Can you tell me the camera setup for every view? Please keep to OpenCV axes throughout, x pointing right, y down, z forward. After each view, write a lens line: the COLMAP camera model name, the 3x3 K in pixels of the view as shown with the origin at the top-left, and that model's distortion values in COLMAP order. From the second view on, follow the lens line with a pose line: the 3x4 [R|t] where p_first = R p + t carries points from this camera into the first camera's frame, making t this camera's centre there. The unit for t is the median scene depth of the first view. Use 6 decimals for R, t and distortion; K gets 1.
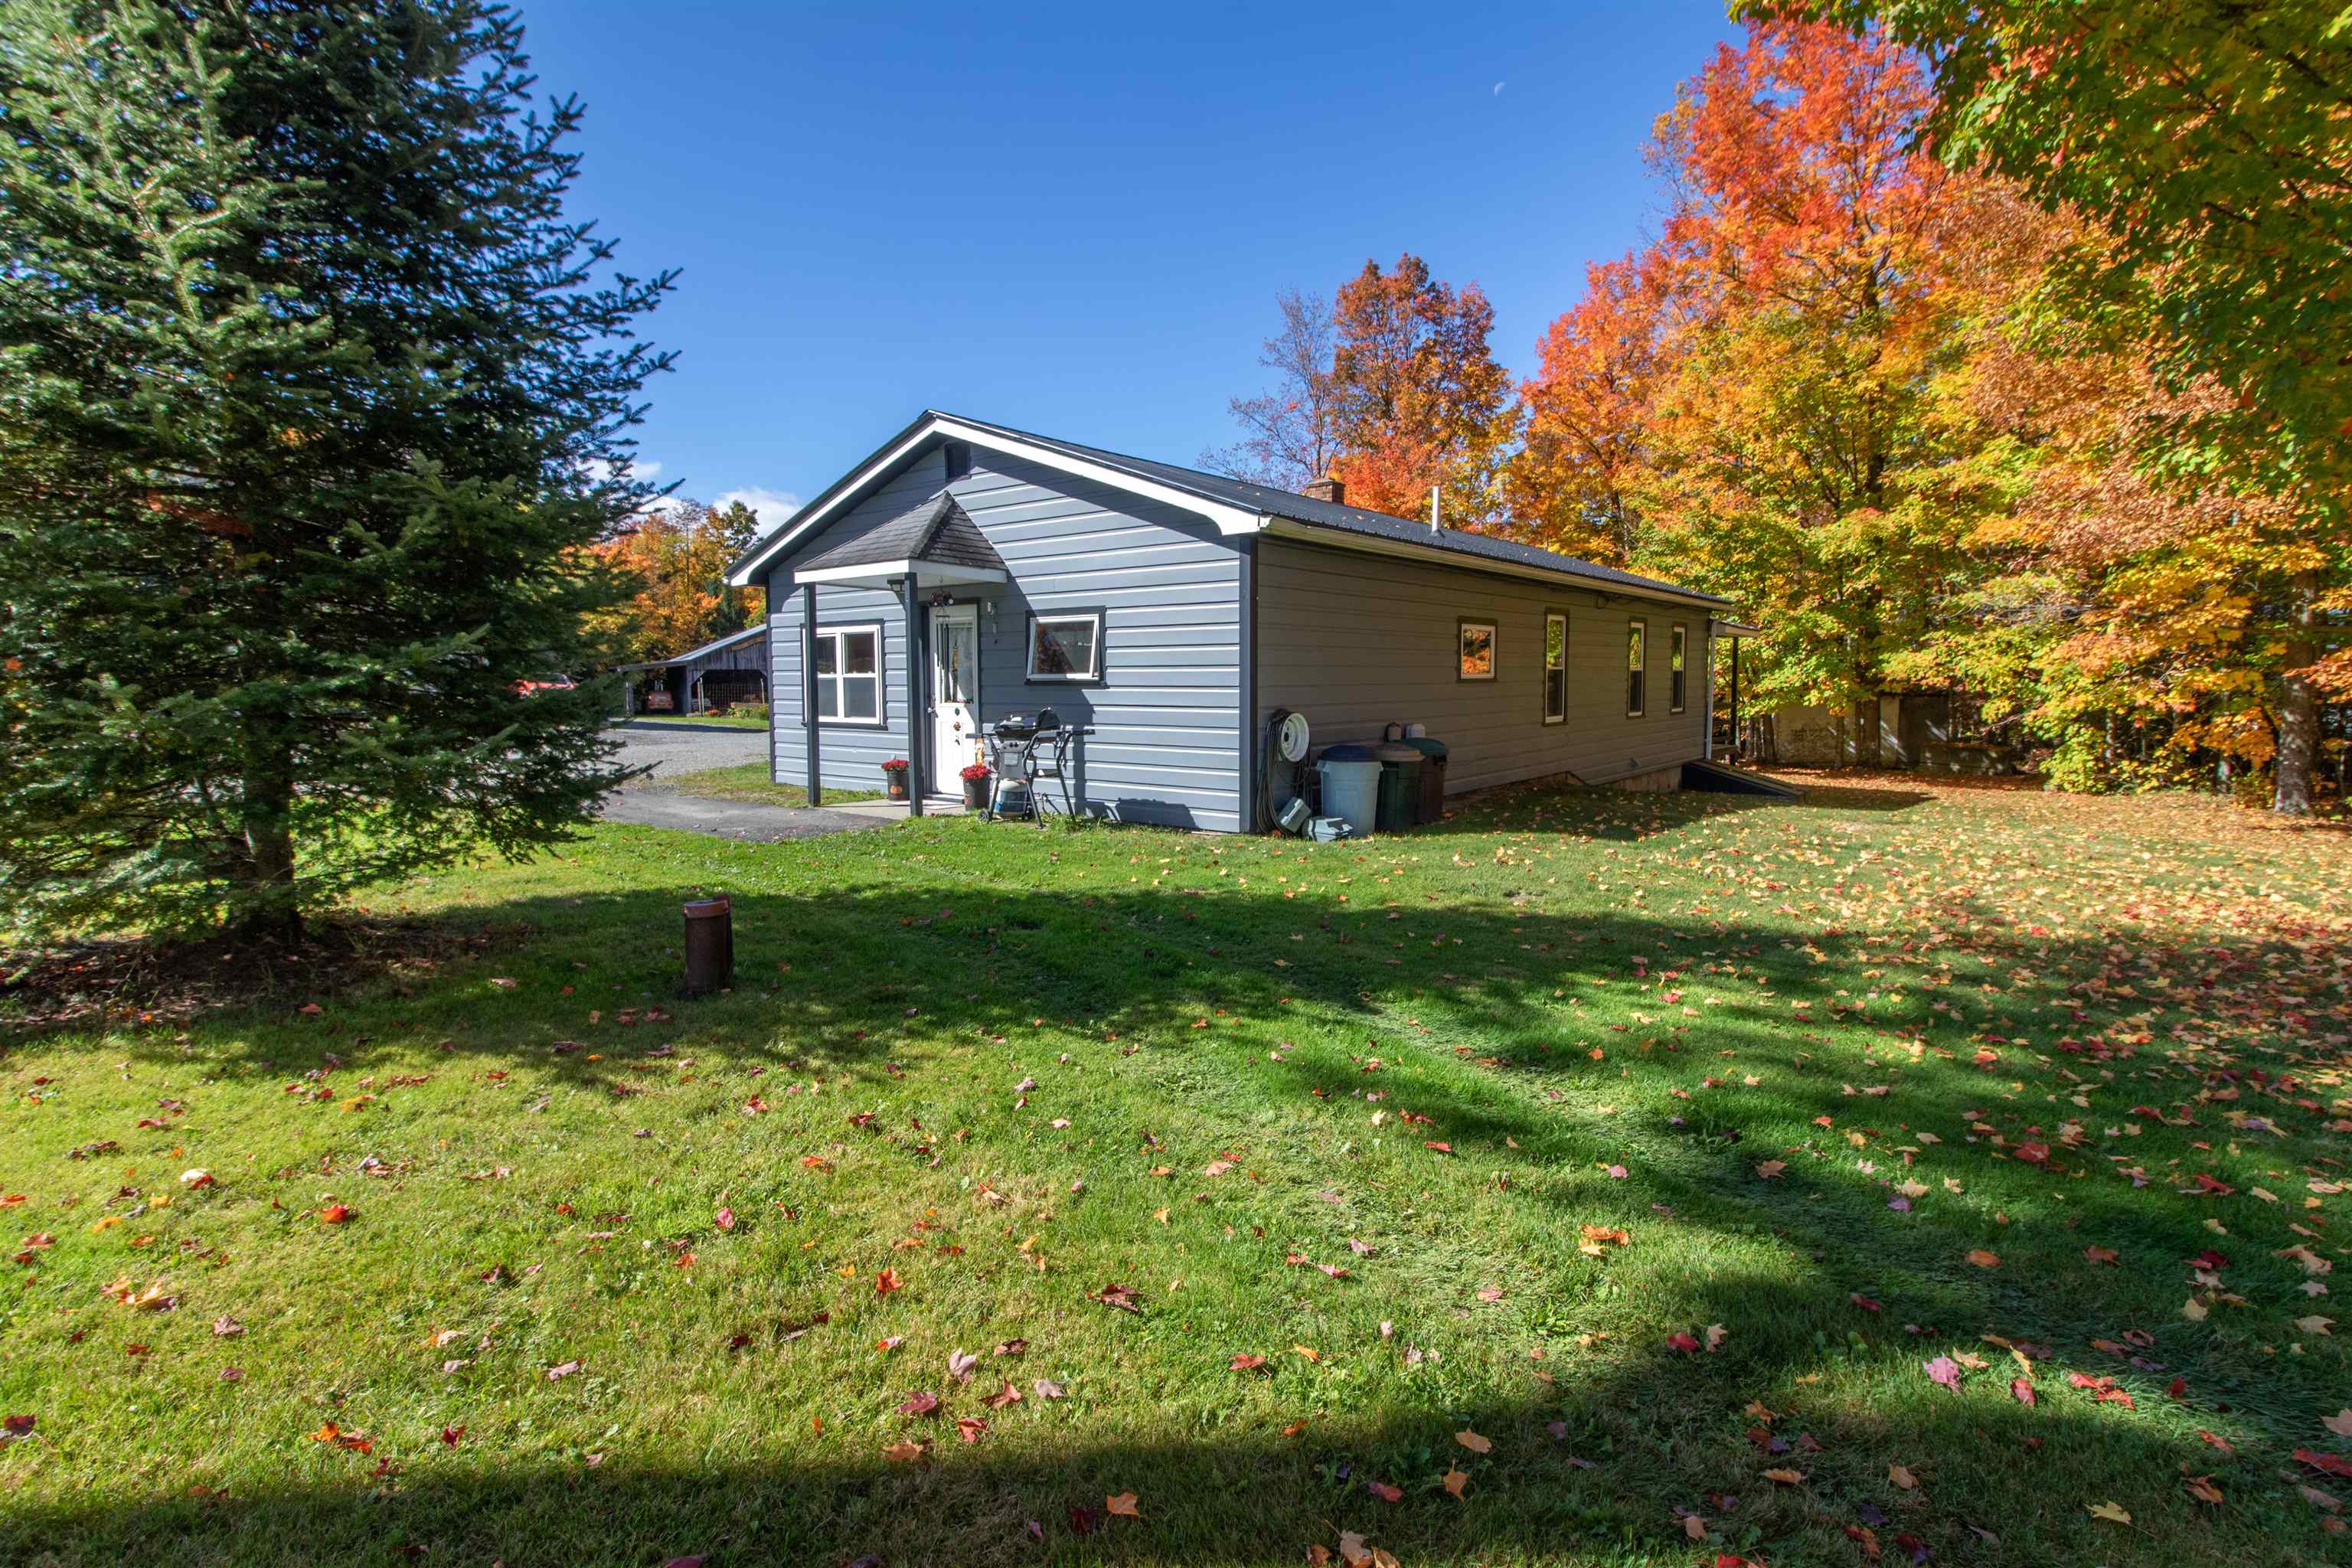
lens RADIAL K [[1101.9, 0, 1176.9], [0, 1101.9, 778.1], [0, 0, 1]] dist [0.003123, -0.000798]
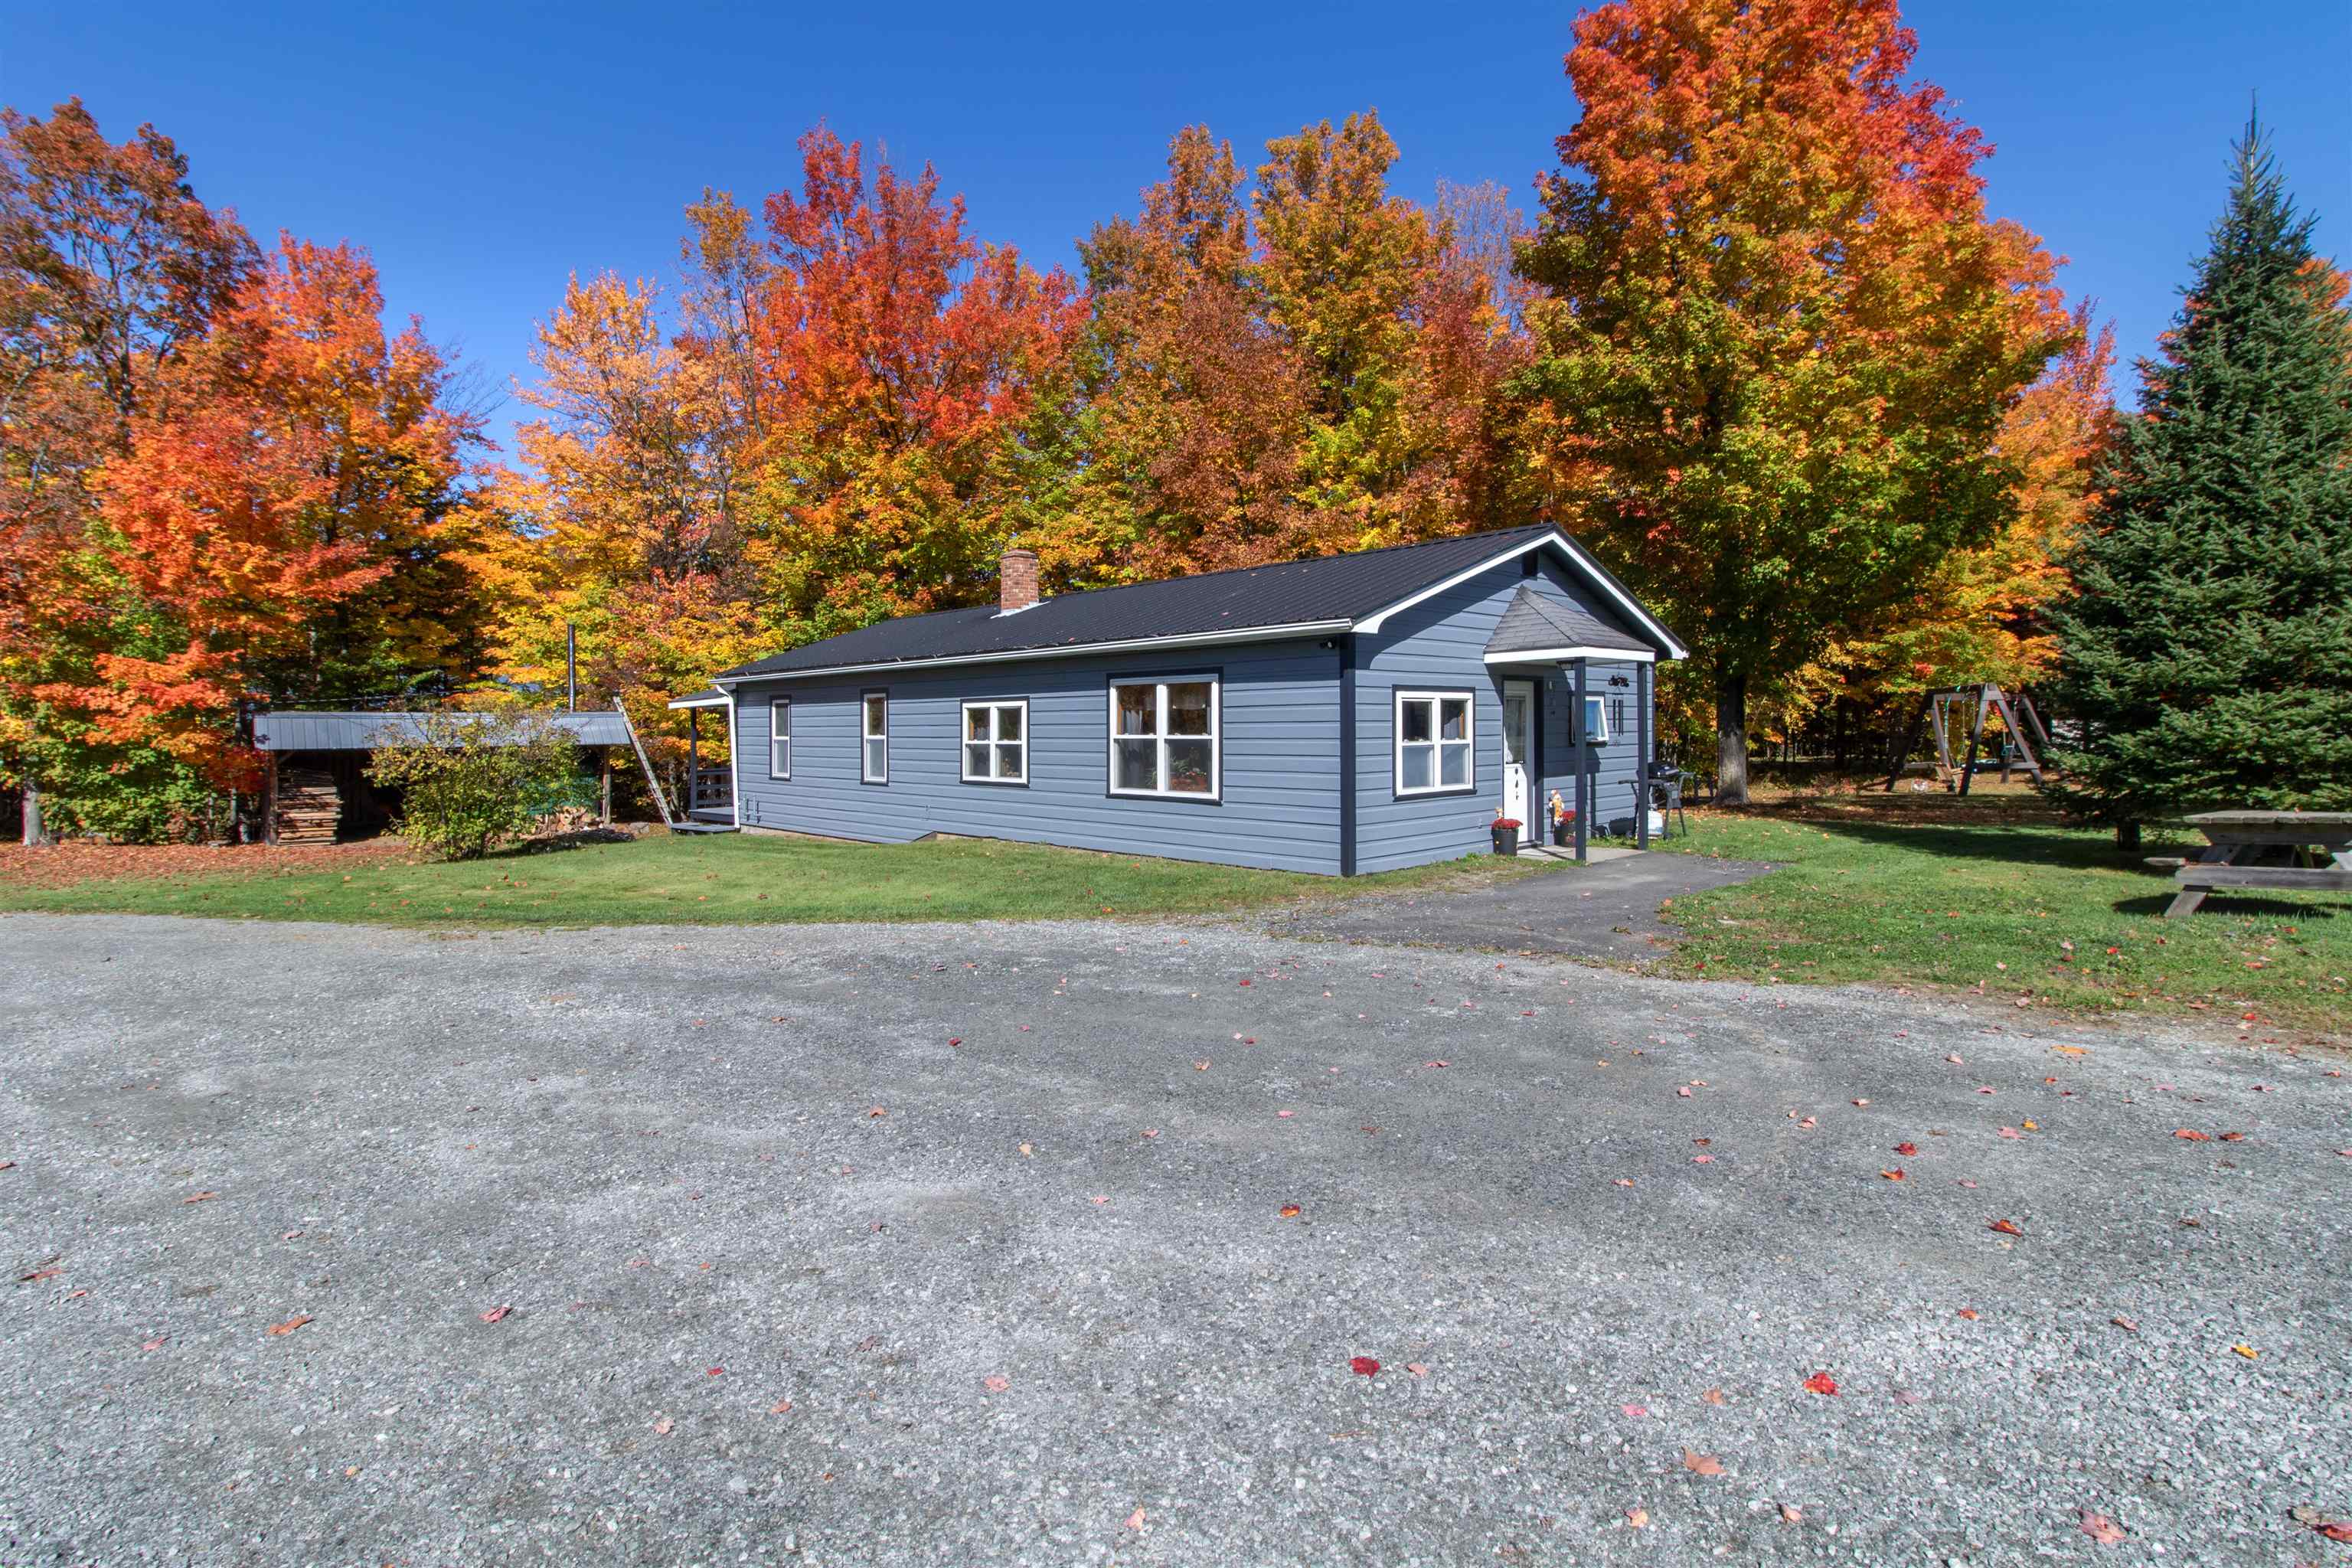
lens RADIAL K [[1101.9, 0, 1148.9], [0, 1101.9, 737.5], [0, 0, 1]] dist [0.003123, -0.000798]
pose [[0.145185, -0.008201, 0.989370, -1.335487], [0.097656, 0.995202, -0.006081, -0.120132], [-0.984573, 0.097501, 0.145290, 1.149802]]
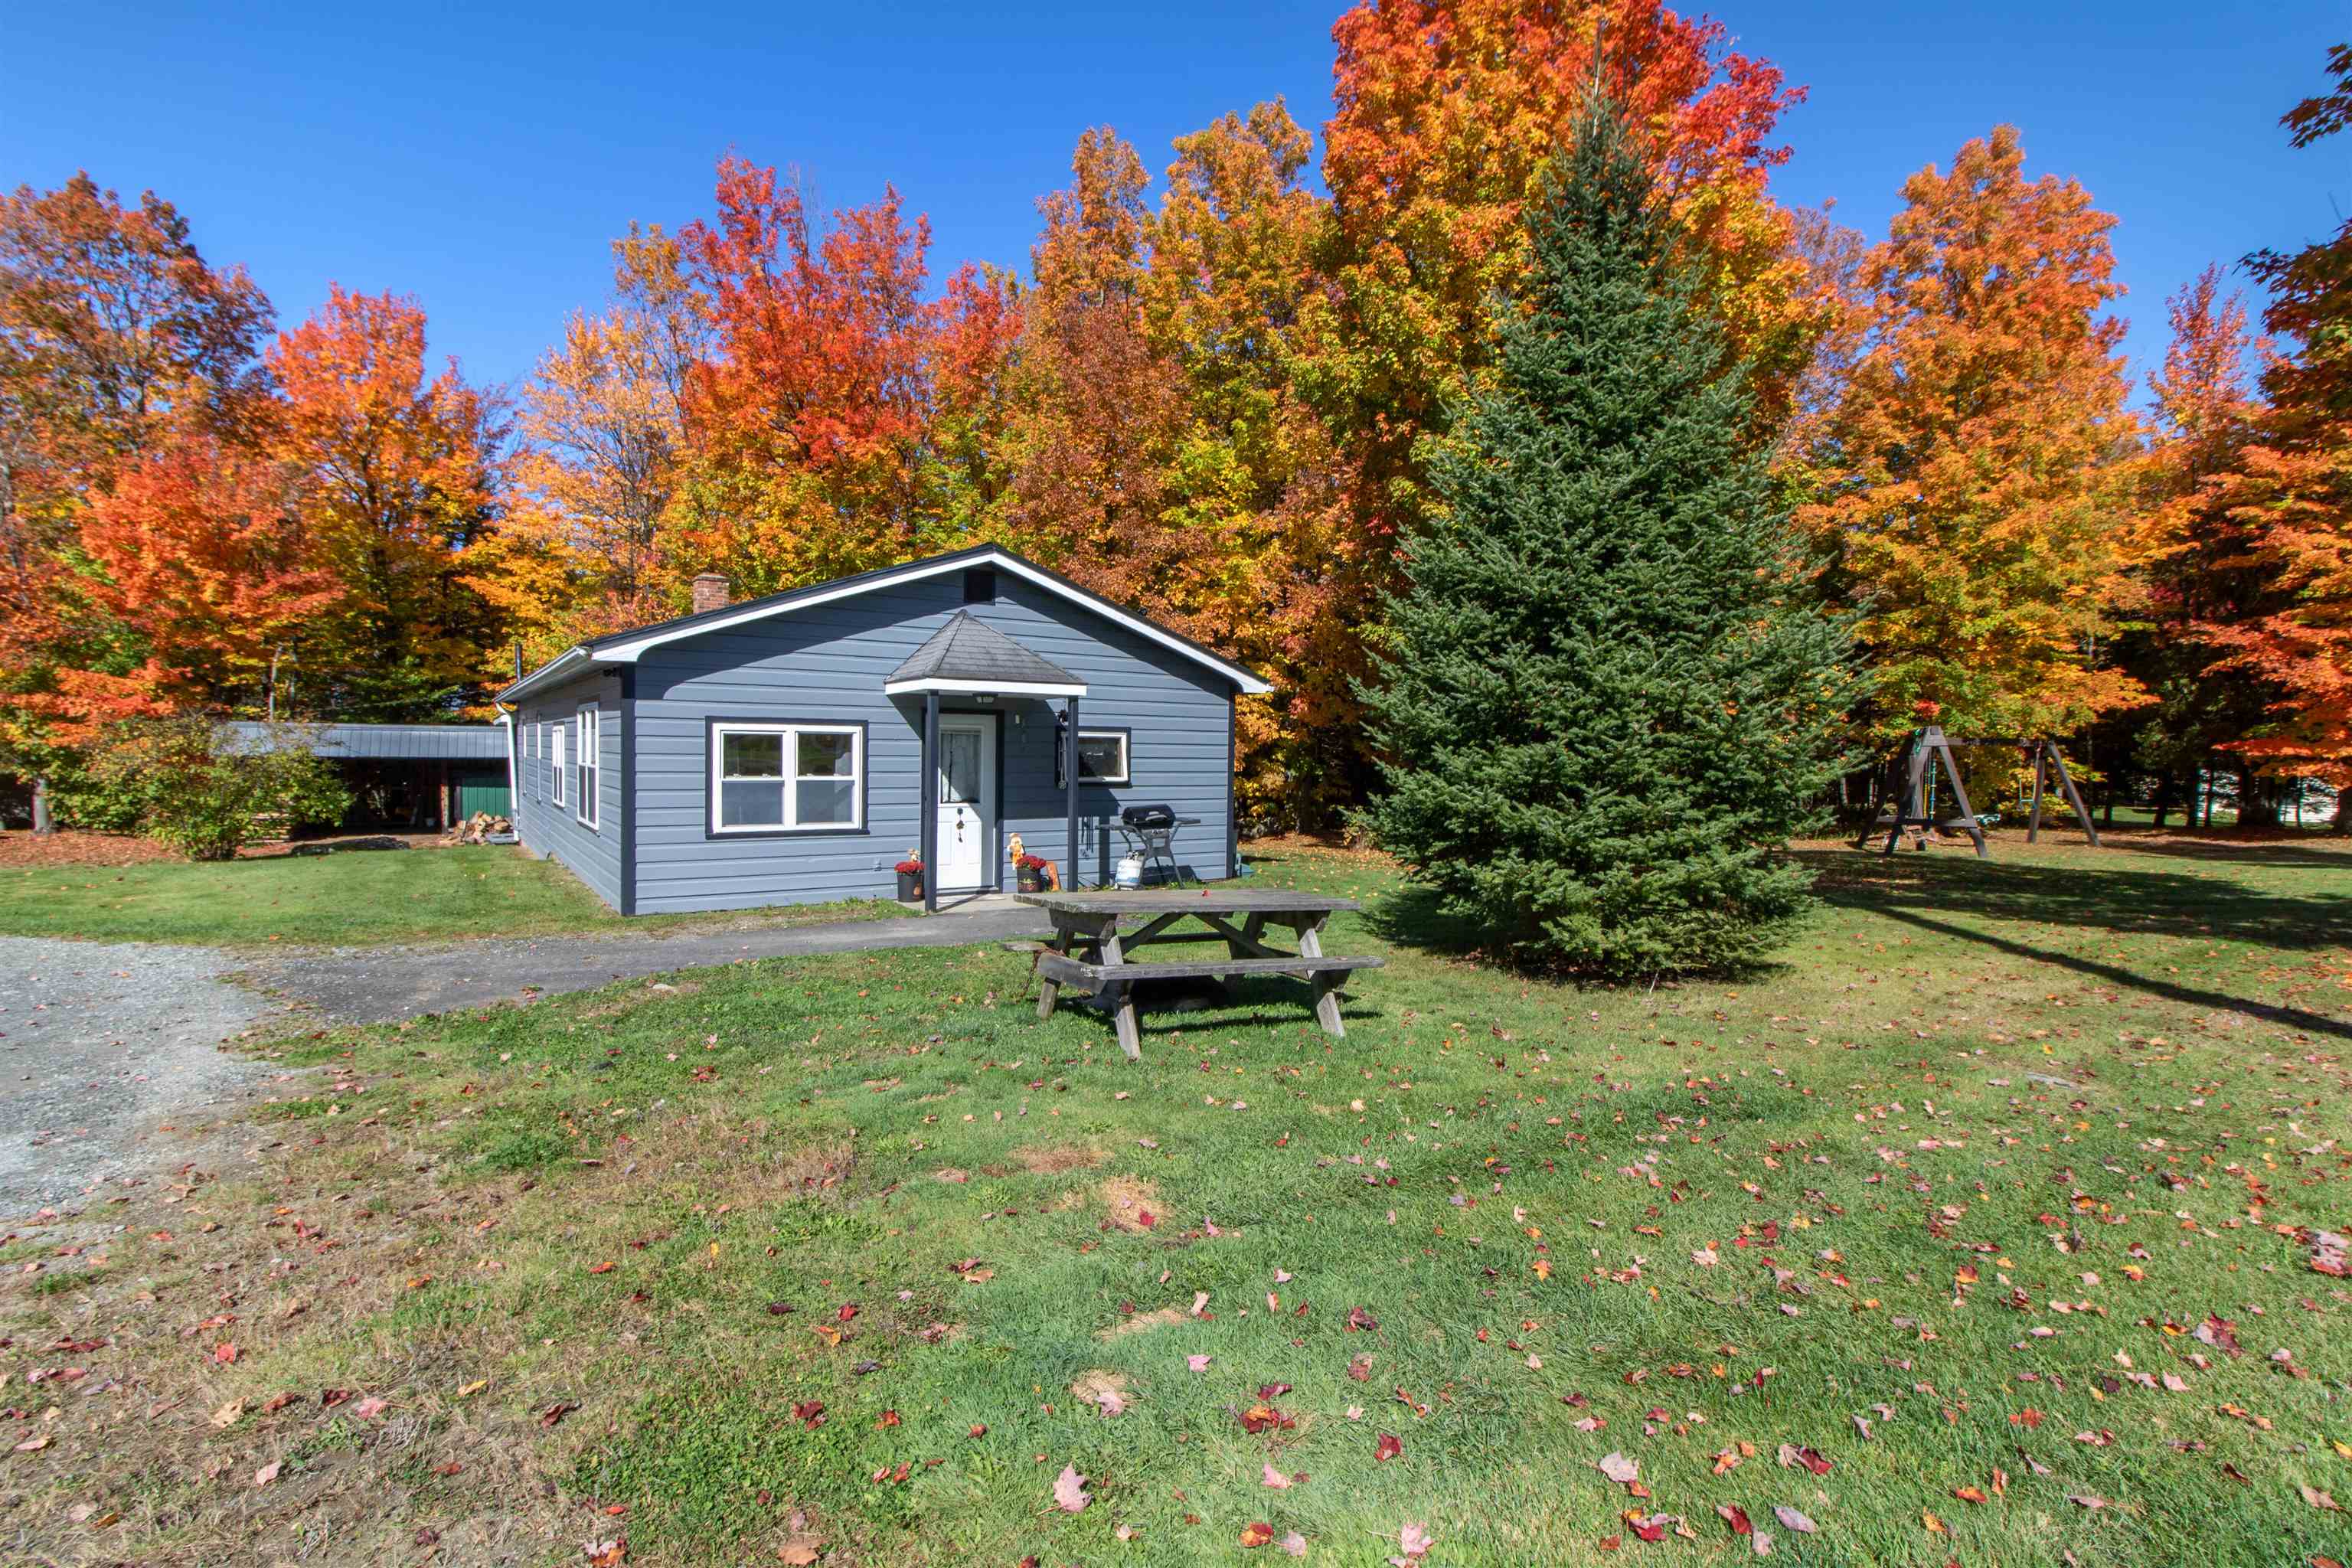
lens RADIAL K [[1101.9, 0, 1164.7], [0, 1101.9, 796.5], [0, 0, 1]] dist [0.003123, -0.000798]
pose [[0.305199, -0.032618, 0.951730, -1.108713], [0.070484, 0.997446, 0.011582, -0.069629], [-0.949676, 0.063547, 0.306719, 0.453791]]
